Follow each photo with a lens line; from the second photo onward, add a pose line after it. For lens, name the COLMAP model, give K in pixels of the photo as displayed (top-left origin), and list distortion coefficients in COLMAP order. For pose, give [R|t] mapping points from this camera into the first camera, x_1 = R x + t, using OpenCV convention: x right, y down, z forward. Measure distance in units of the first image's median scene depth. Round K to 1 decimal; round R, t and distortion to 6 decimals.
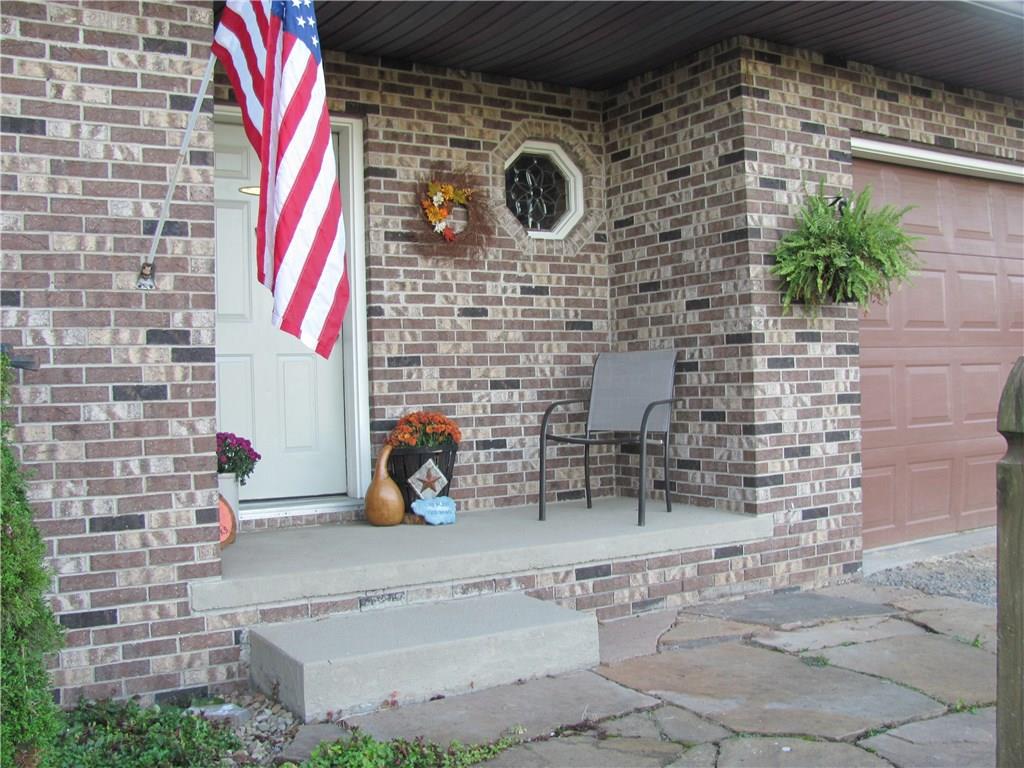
lens RADIAL K [[1065.4, 0, 511.8], [0, 1065.4, 382.8], [0, 0, 1]] dist [-0.127818, 0.000000]
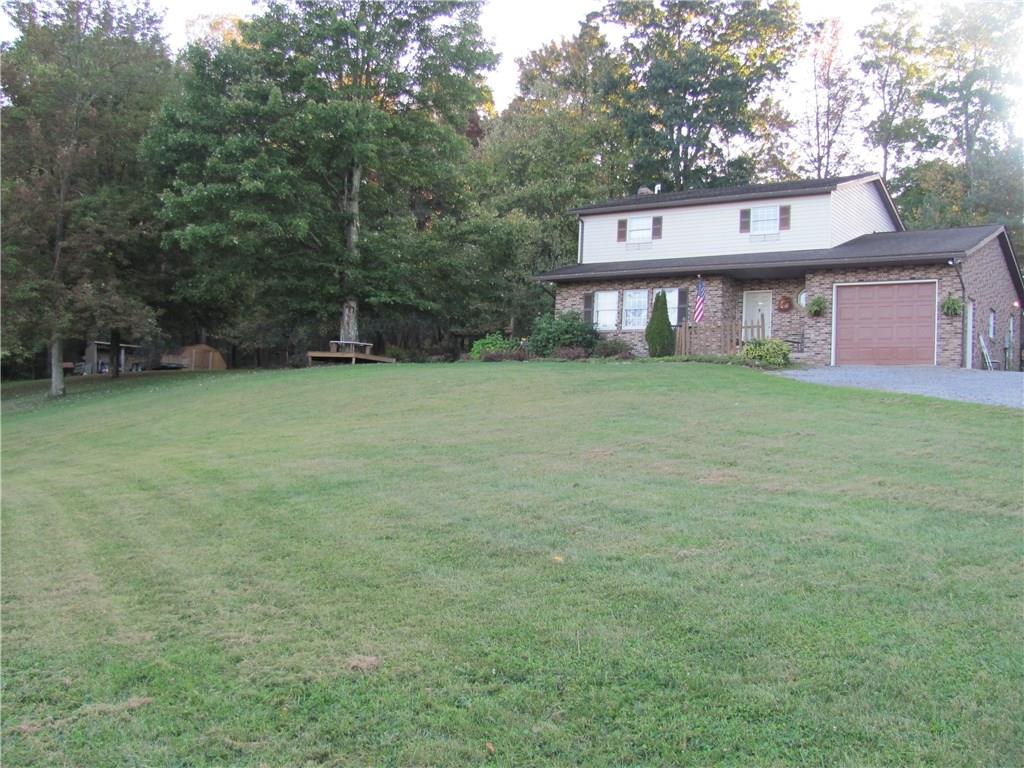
lens RADIAL K [[1065.4, 0, 512.1], [0, 1065.4, 384.1], [0, 0, 1]] dist [-0.127818, 0.000000]
pose [[0.382101, -0.010034, -0.924066, 4.724247], [-0.055578, 0.997882, -0.033817, 0.551804], [0.922448, 0.064279, 0.380734, -2.542261]]
